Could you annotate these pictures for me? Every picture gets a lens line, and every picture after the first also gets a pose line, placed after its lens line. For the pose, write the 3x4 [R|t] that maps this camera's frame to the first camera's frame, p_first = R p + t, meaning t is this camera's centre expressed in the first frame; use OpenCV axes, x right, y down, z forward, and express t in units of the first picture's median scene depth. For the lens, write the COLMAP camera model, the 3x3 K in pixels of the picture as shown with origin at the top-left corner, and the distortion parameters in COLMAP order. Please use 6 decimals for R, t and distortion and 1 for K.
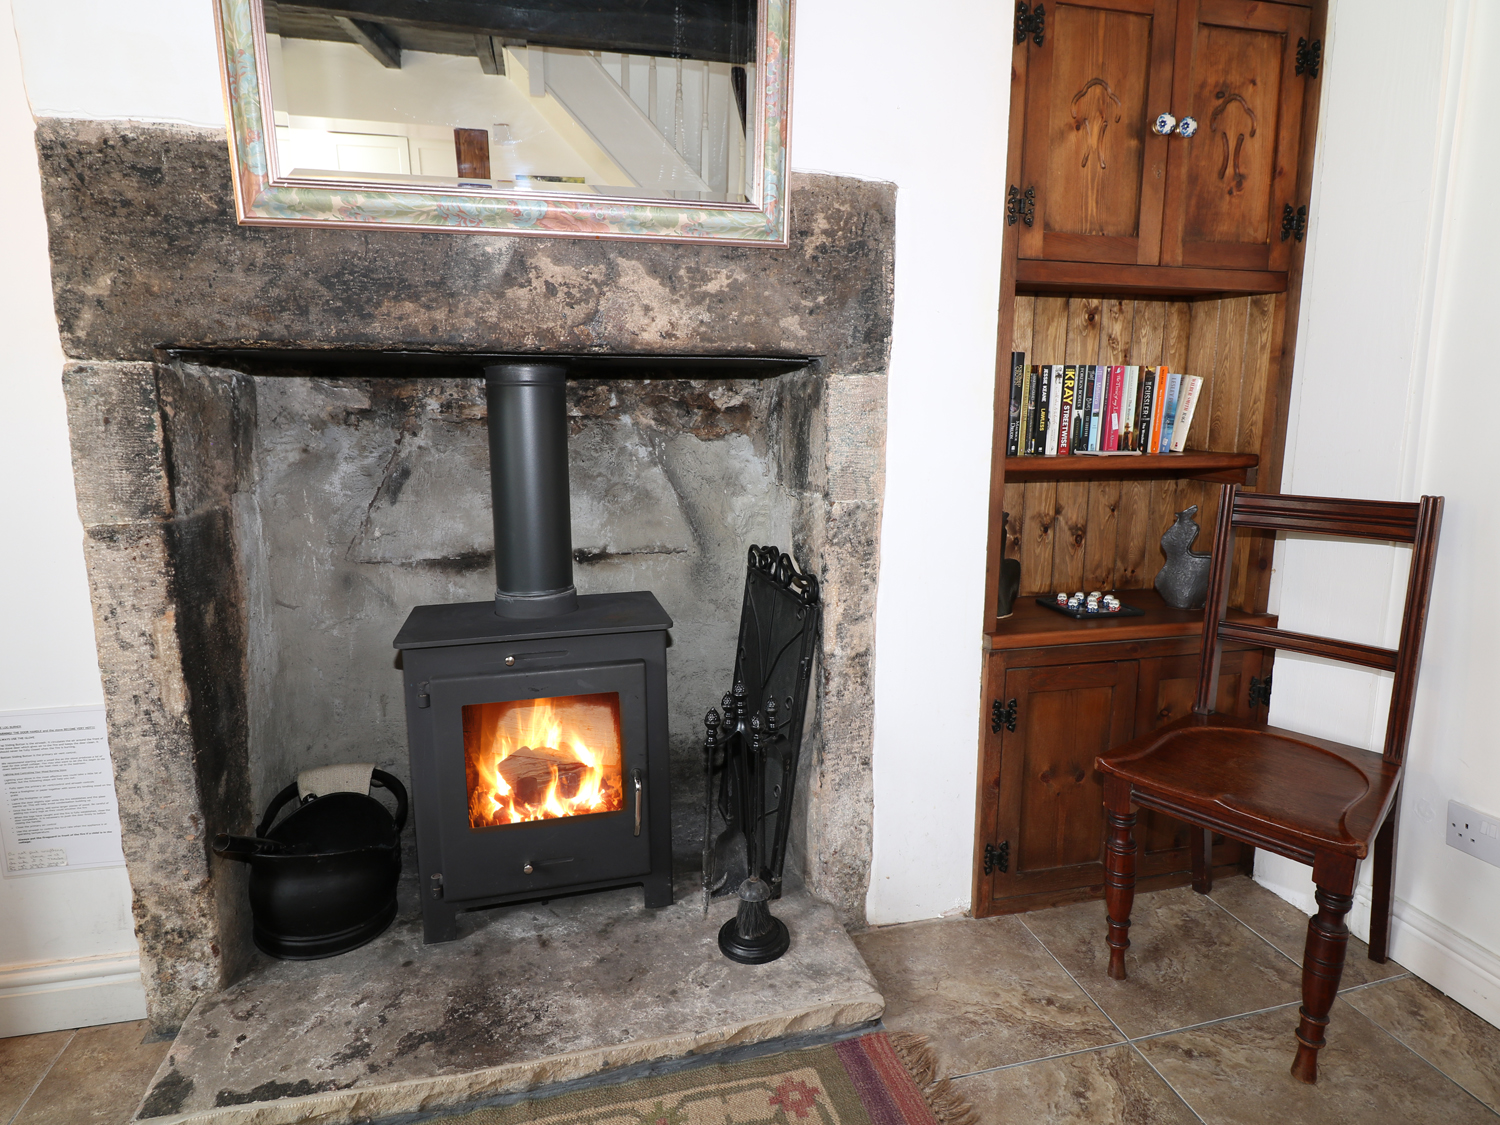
lens RADIAL K [[829.1, 0, 746.9], [0, 829.1, 545.9], [0, 0, 1]] dist [-0.000012, -0.015446]
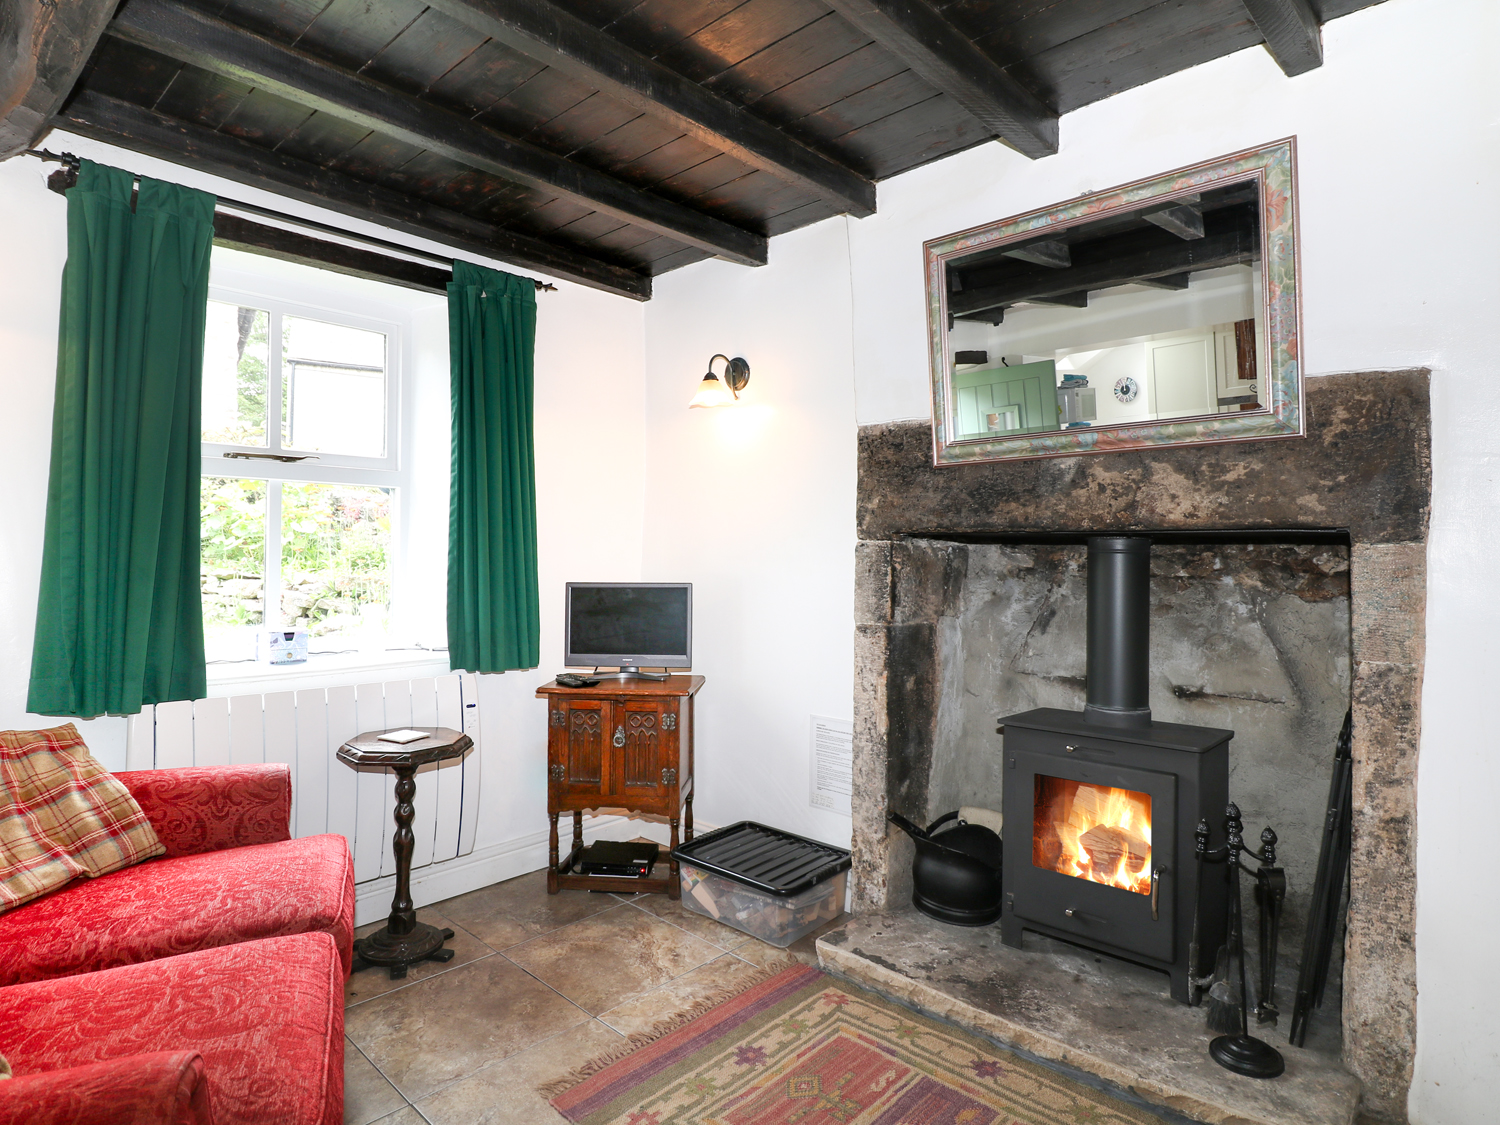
lens RADIAL K [[829.1, 0, 746.9], [0, 829.1, 545.9], [0, 0, 1]] dist [-0.000012, -0.015446]
pose [[0.544941, -0.004898, -0.838460, 0.590838], [-0.153586, 0.982481, -0.105559, 0.035101], [0.824288, 0.186300, 0.534642, -0.248292]]
